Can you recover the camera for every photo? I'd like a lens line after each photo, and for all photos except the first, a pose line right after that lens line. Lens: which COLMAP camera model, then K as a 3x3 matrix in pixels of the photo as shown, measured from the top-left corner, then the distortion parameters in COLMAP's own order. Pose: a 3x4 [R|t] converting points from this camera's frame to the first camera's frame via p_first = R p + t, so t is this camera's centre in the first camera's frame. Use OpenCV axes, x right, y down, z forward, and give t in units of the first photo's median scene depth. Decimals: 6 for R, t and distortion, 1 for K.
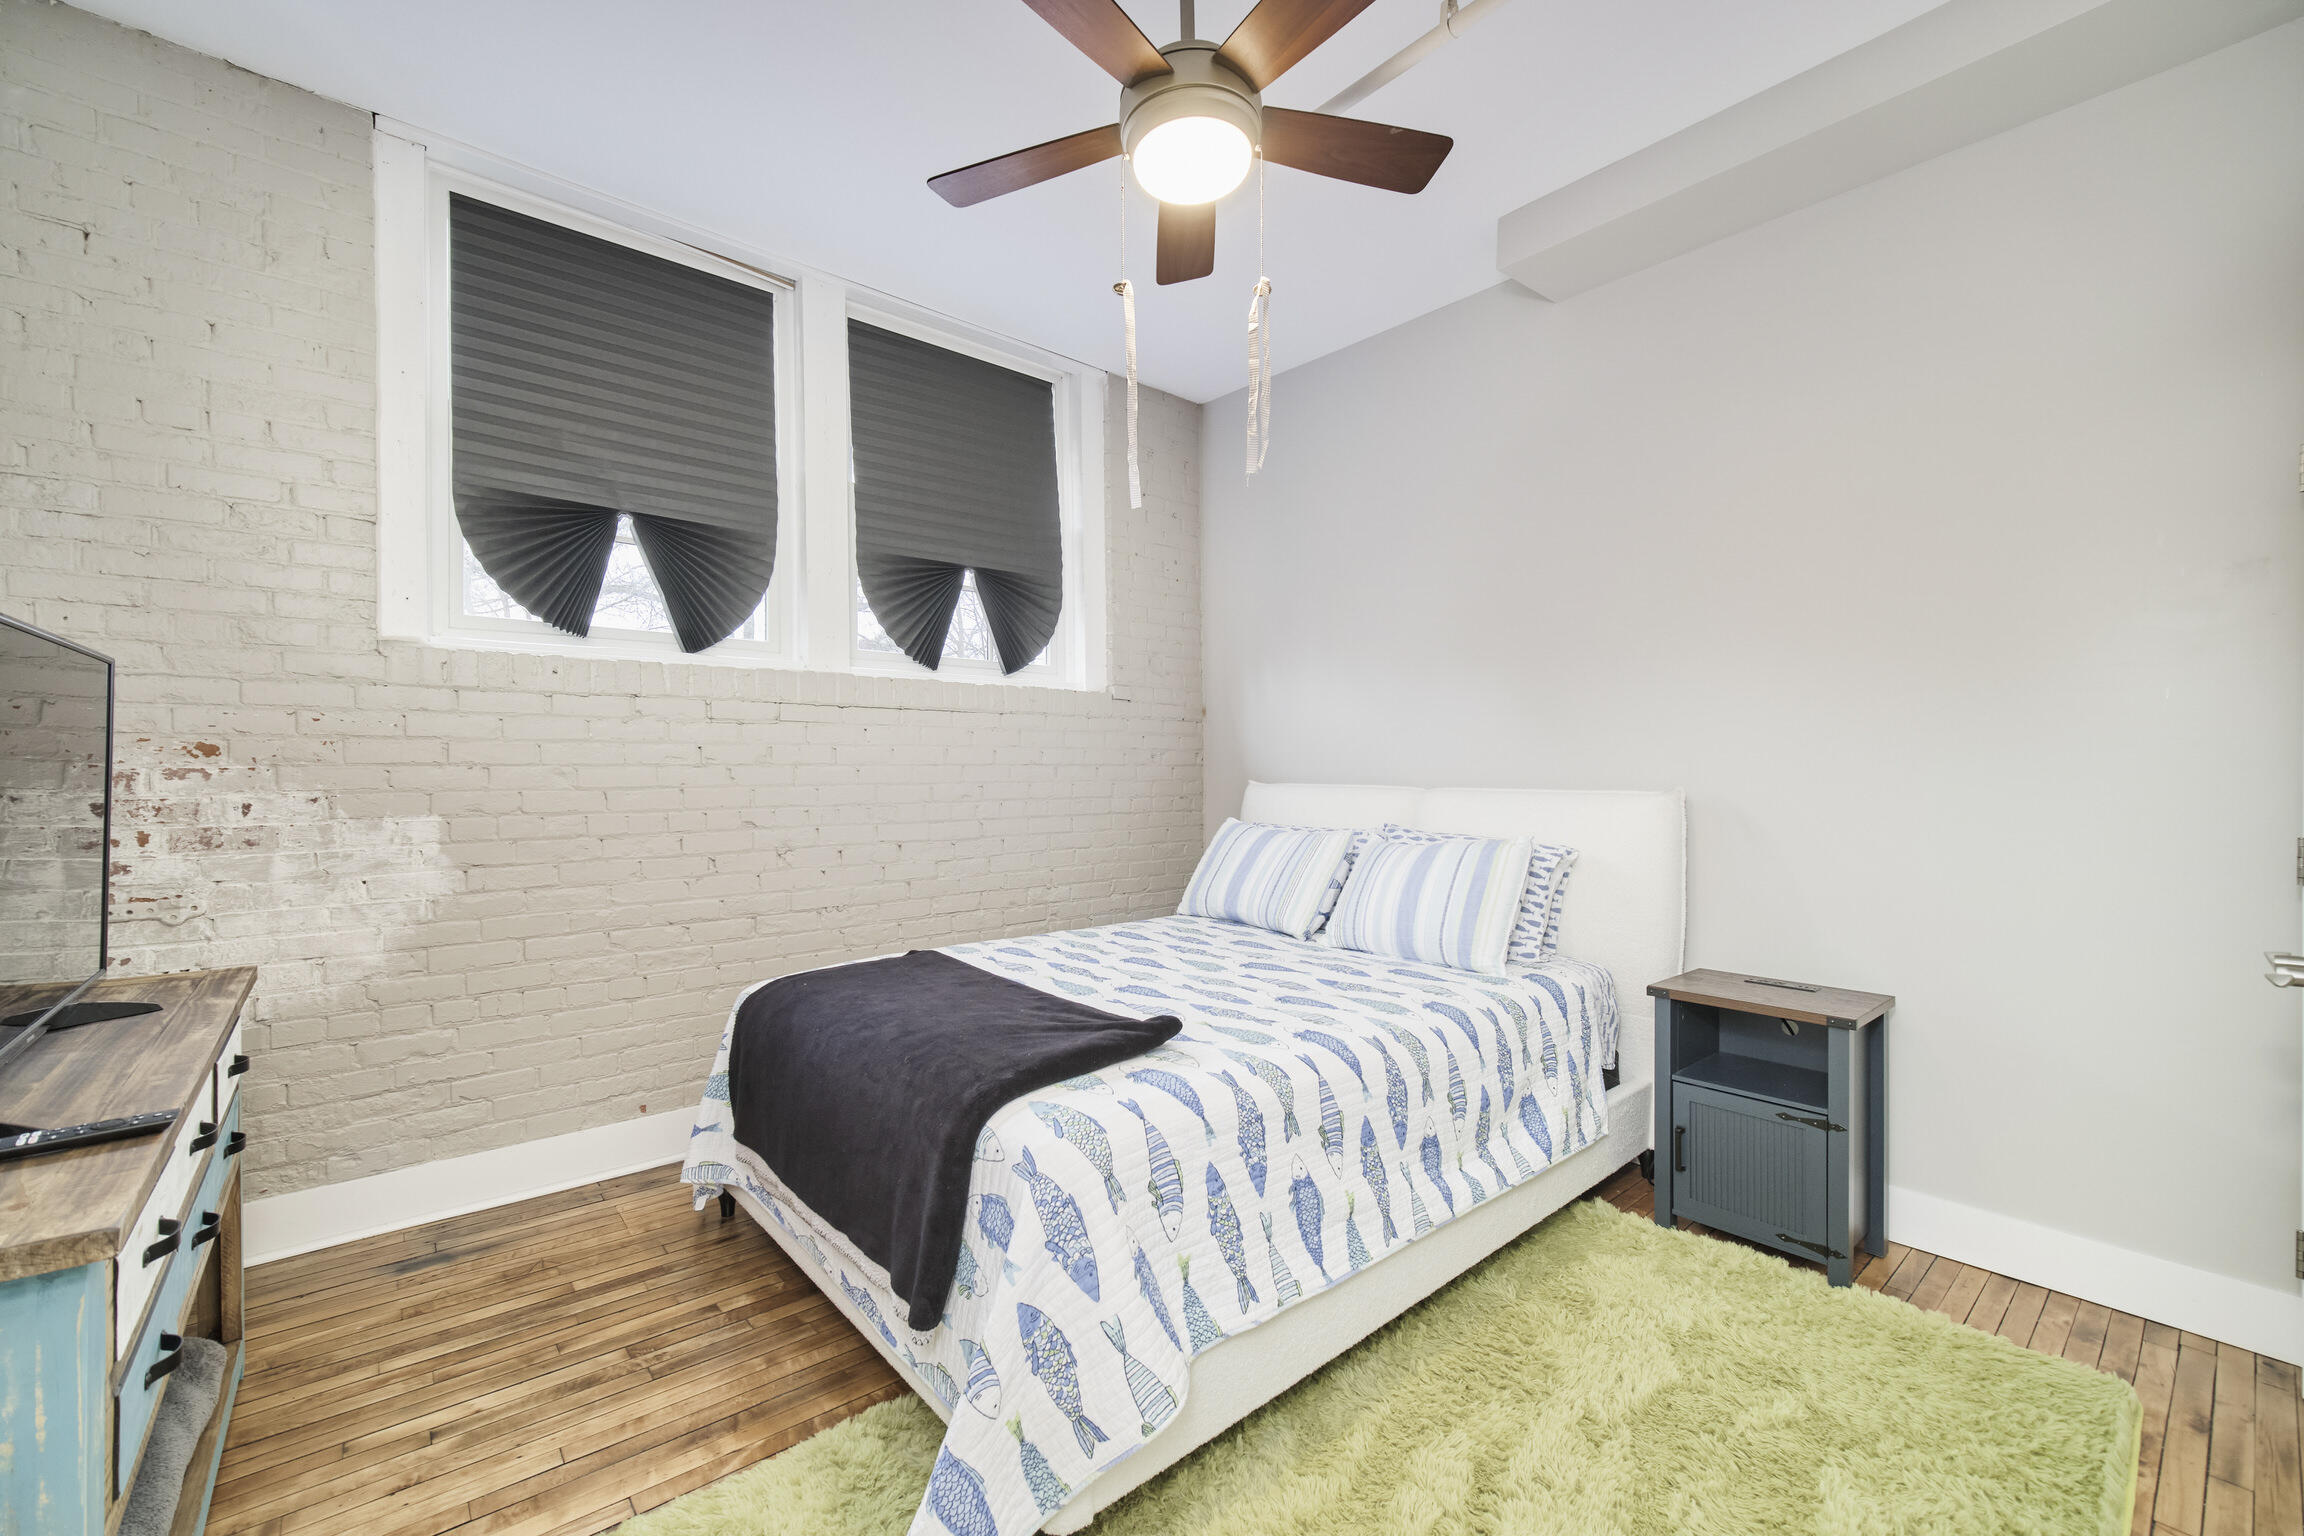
lens RADIAL K [[928.9, 0, 1142.0], [0, 928.9, 772.6], [0, 0, 1]] dist [-0.002147, -0.000223]
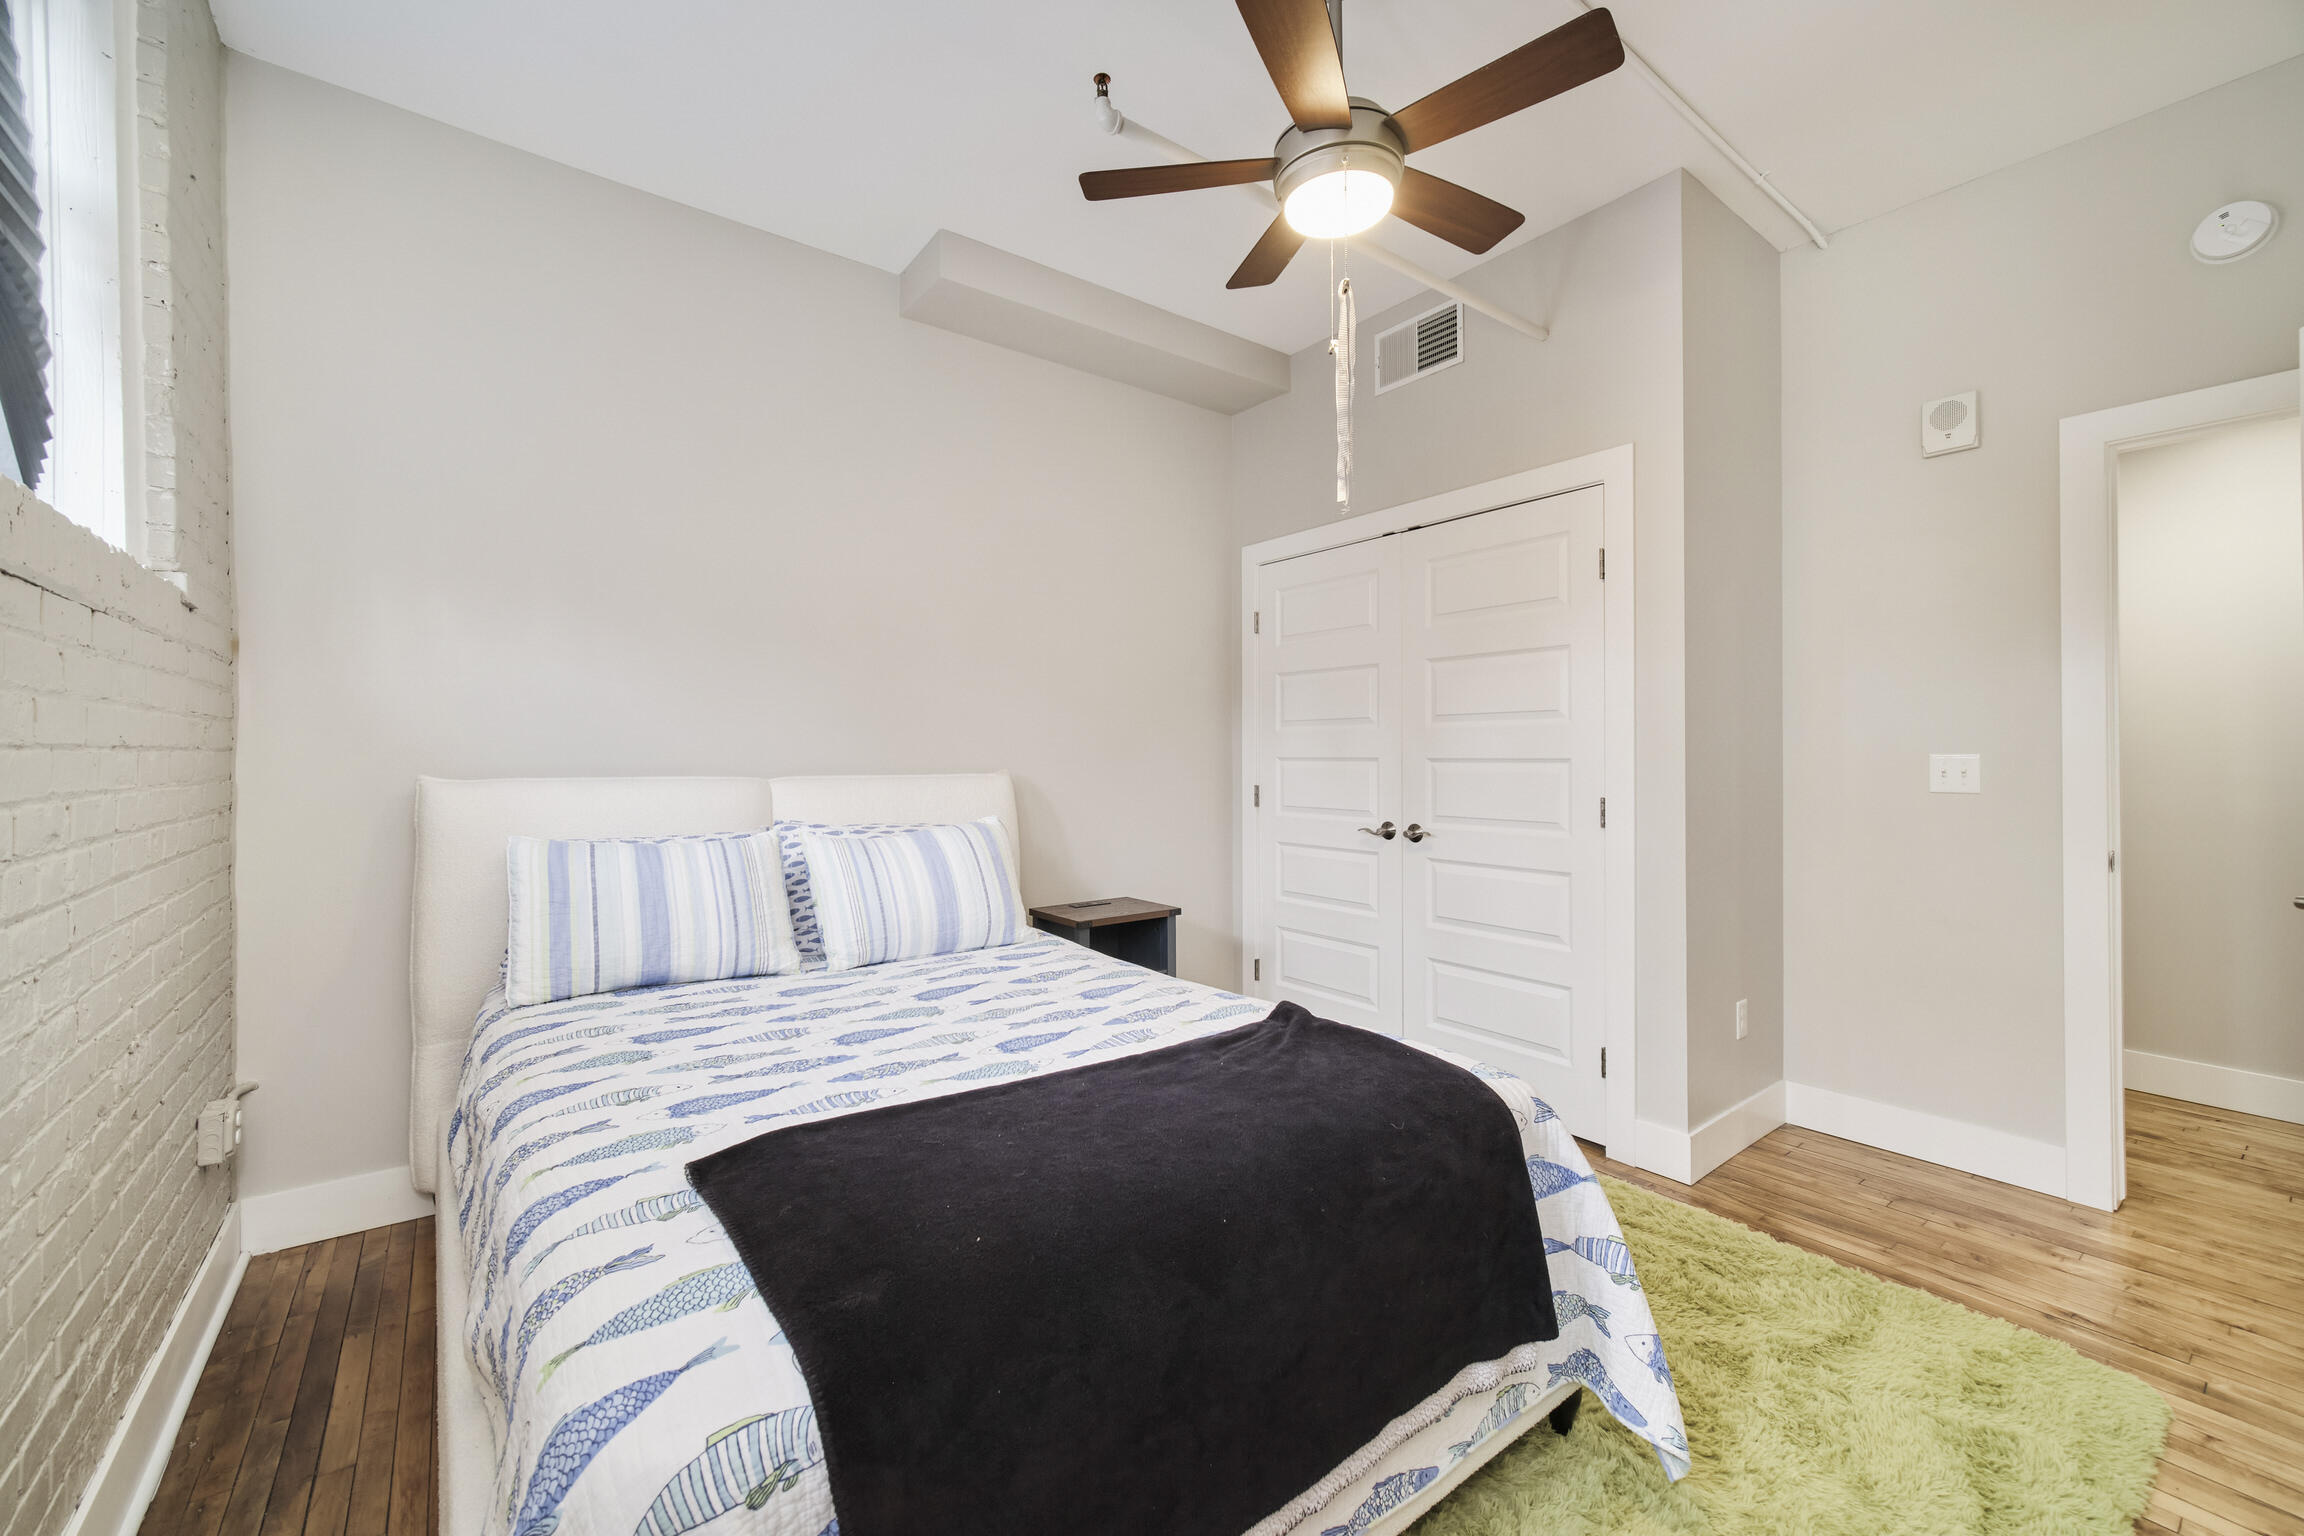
lens RADIAL K [[928.9, 0, 1142.0], [0, 928.9, 772.6], [0, 0, 1]] dist [-0.002147, -0.000223]
pose [[0.050383, -0.032148, 0.998212, -0.551177], [-0.004560, 0.999464, 0.032419, -0.012250], [-0.998720, -0.006186, 0.050209, 0.622057]]
